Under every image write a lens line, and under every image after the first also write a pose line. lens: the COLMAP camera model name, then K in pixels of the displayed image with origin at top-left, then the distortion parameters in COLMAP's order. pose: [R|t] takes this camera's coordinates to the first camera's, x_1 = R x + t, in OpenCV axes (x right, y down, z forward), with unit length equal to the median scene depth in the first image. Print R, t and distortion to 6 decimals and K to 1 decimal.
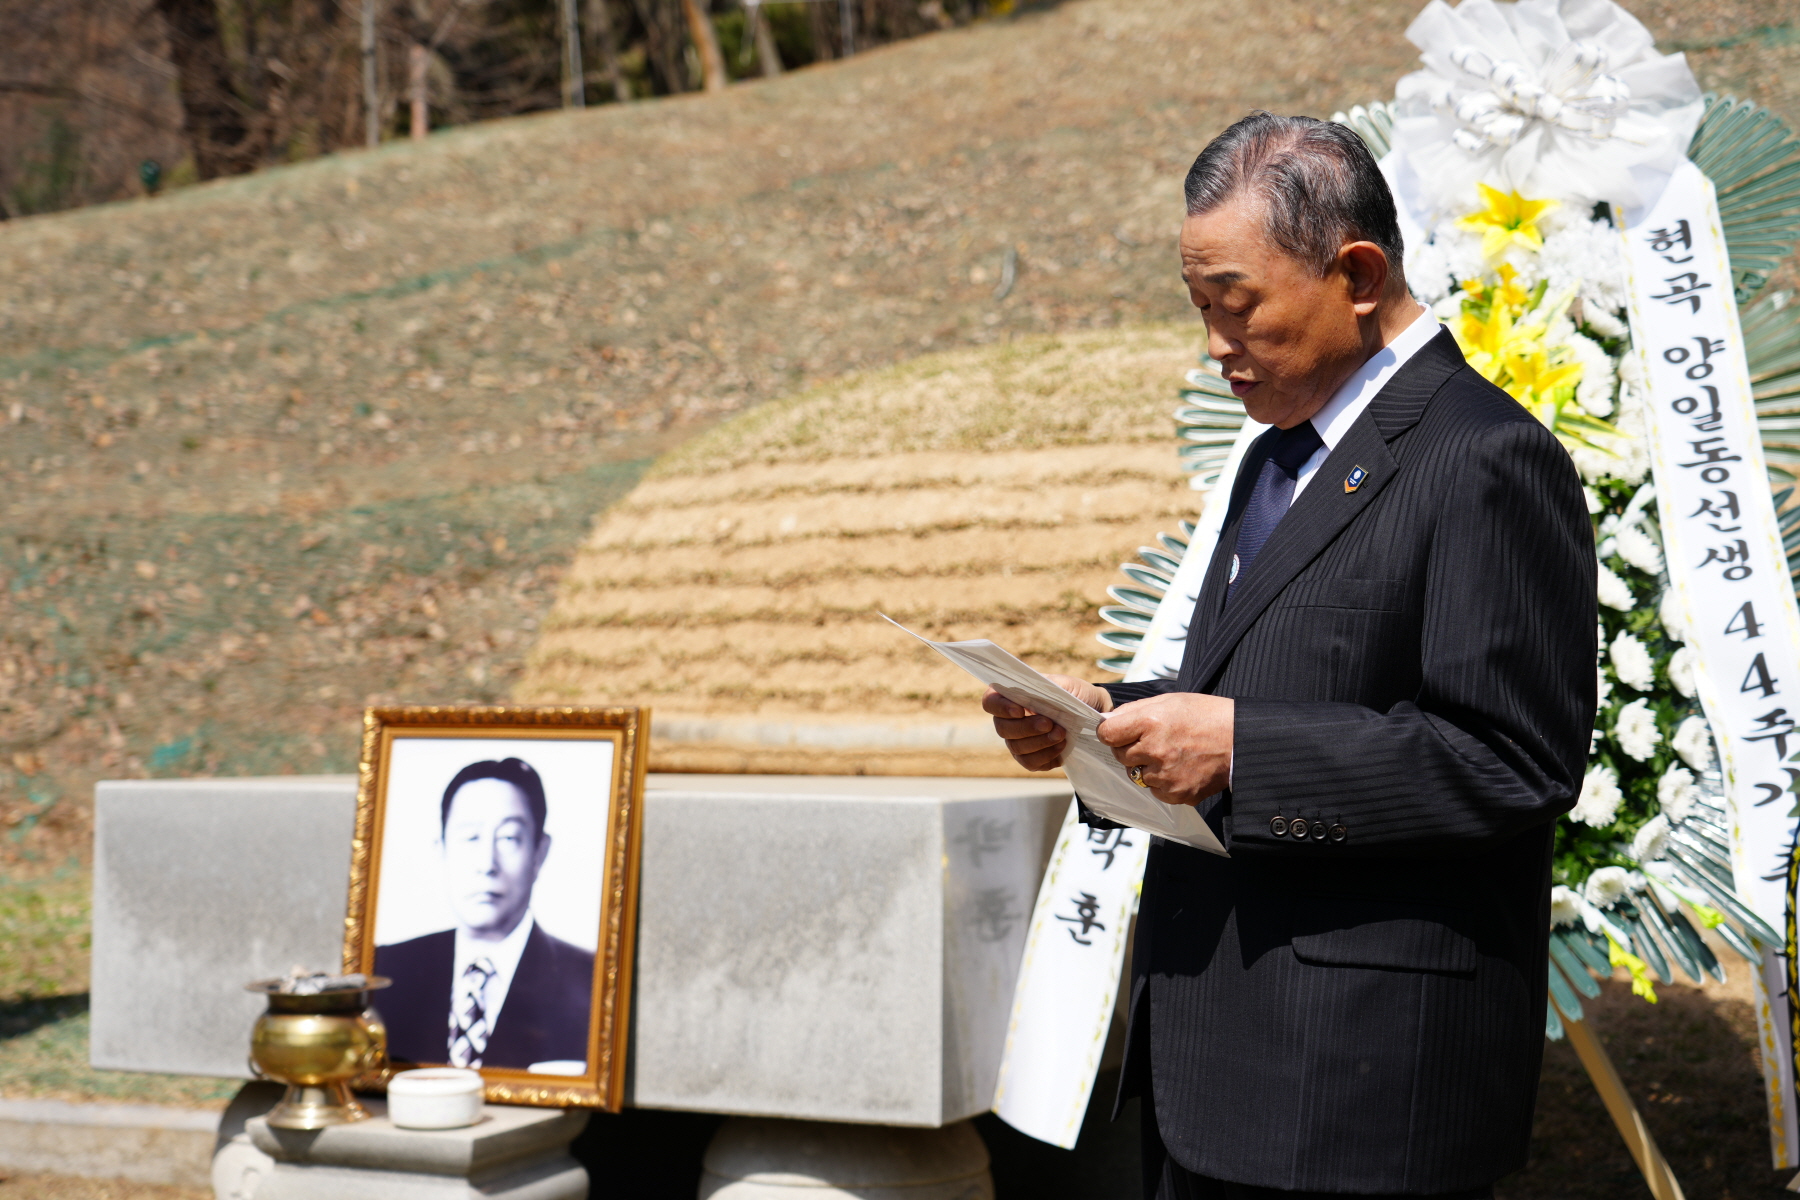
lens RADIAL K [[2953.0, 0, 952.1], [0, 2953.0, 598.8], [0, 0, 1]] dist [0.078032, 0.000000]
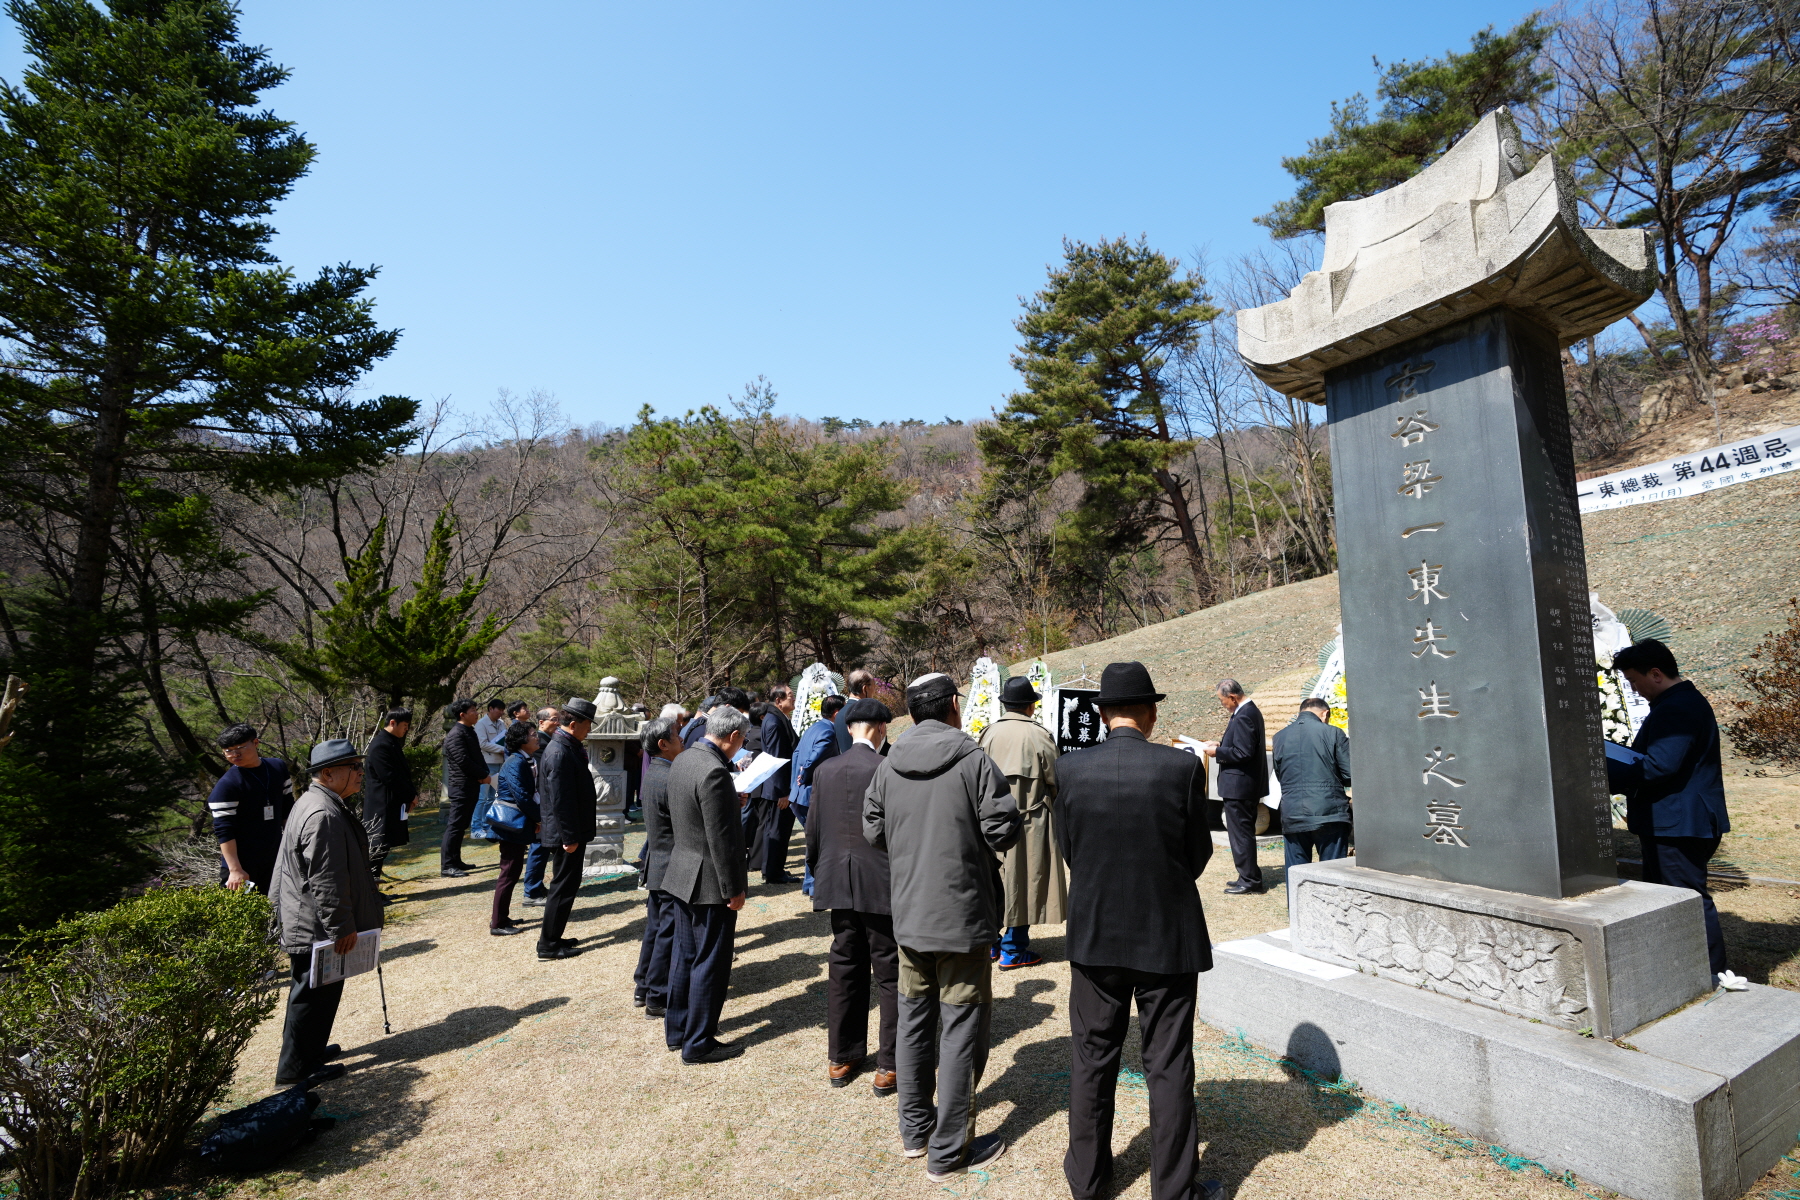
lens RADIAL K [[818.2, 0, 905.7], [0, 818.2, 604.1], [0, 0, 1]] dist [-0.015502, 0.001636]
pose [[0.809014, -0.078072, -0.582581, 0.304399], [0.013455, 0.993340, -0.114433, -0.045755], [0.587635, 0.084739, 0.804676, -0.637123]]
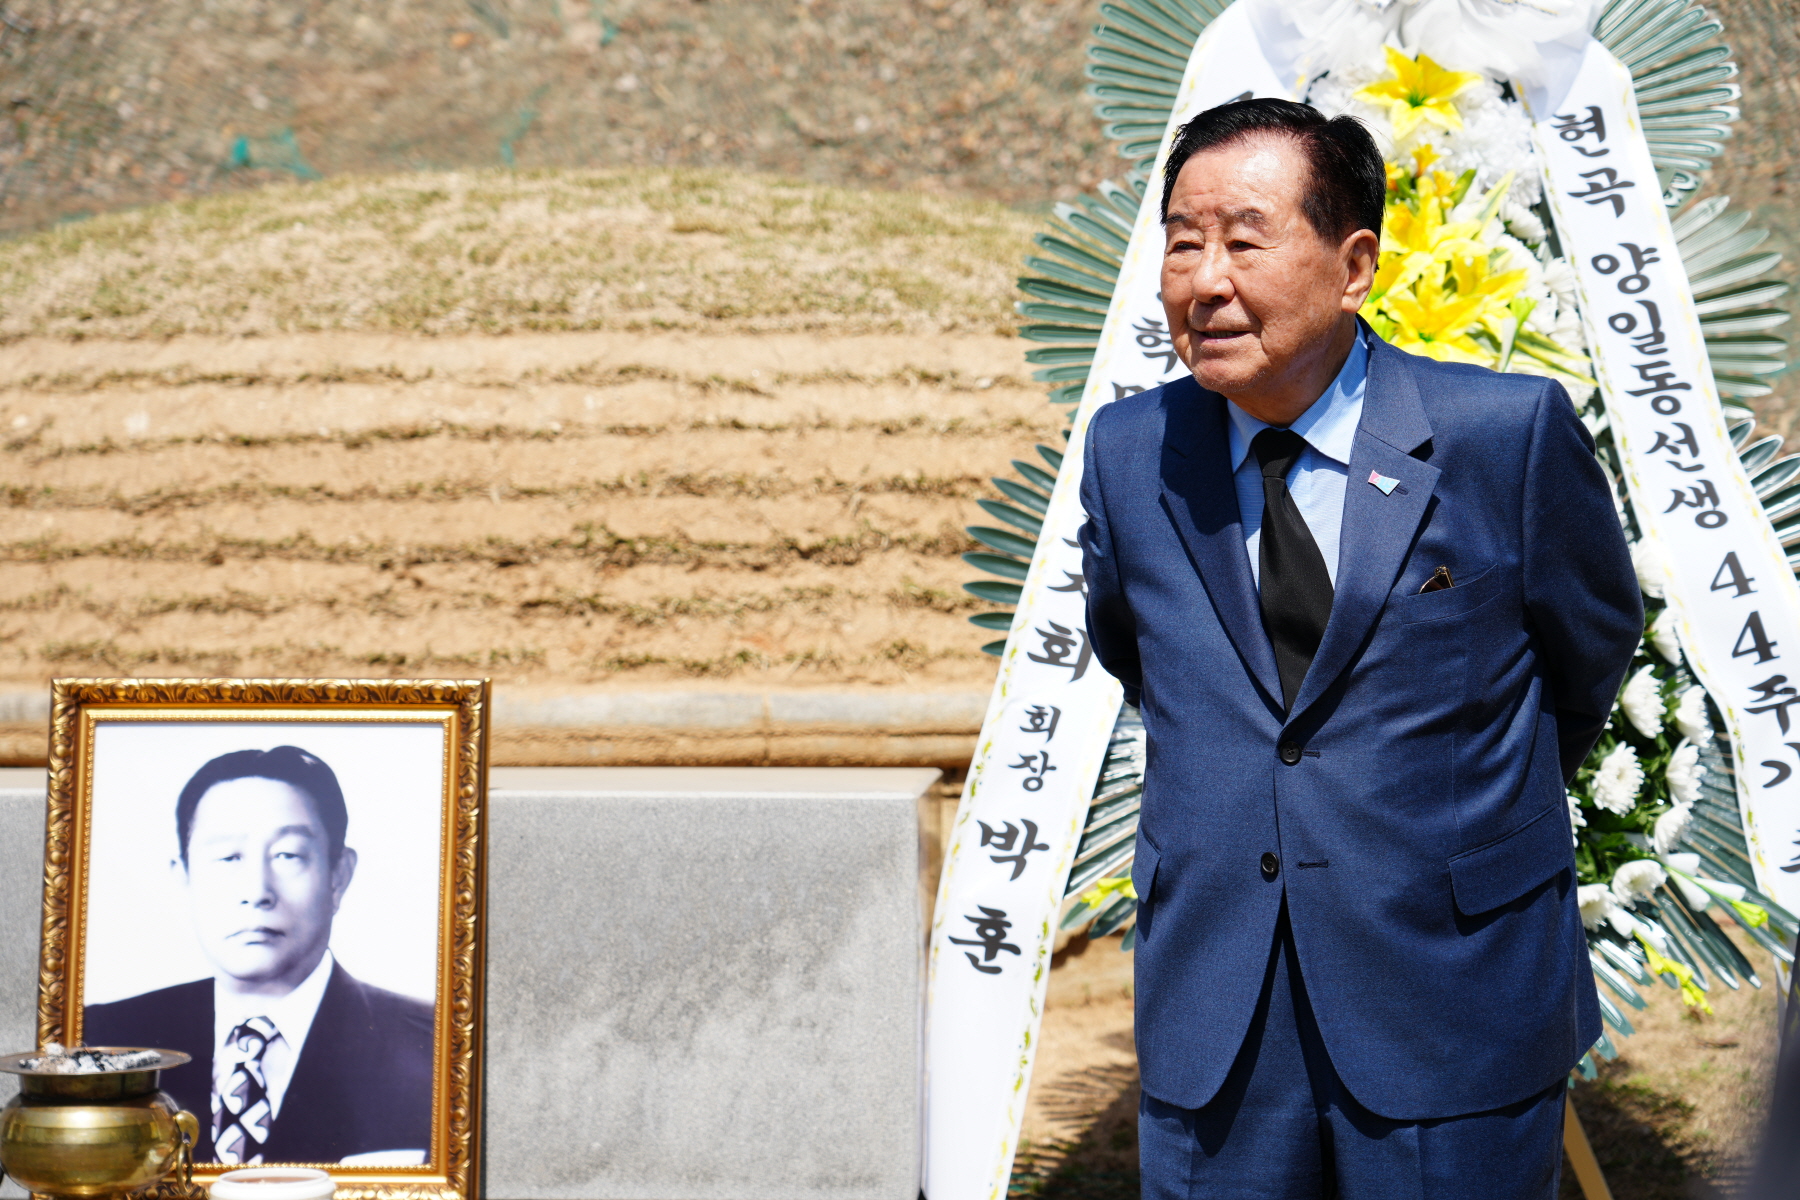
lens RADIAL K [[3950.2, 0, 941.9], [0, 3950.2, 583.3], [0, 0, 1]] dist [0.061743, 0.000000]
pose [[0.921629, 0.004672, 0.388045, -0.267267], [-0.011772, 0.999804, 0.015920, -0.004011], [-0.387895, -0.019240, 0.921503, 0.012057]]
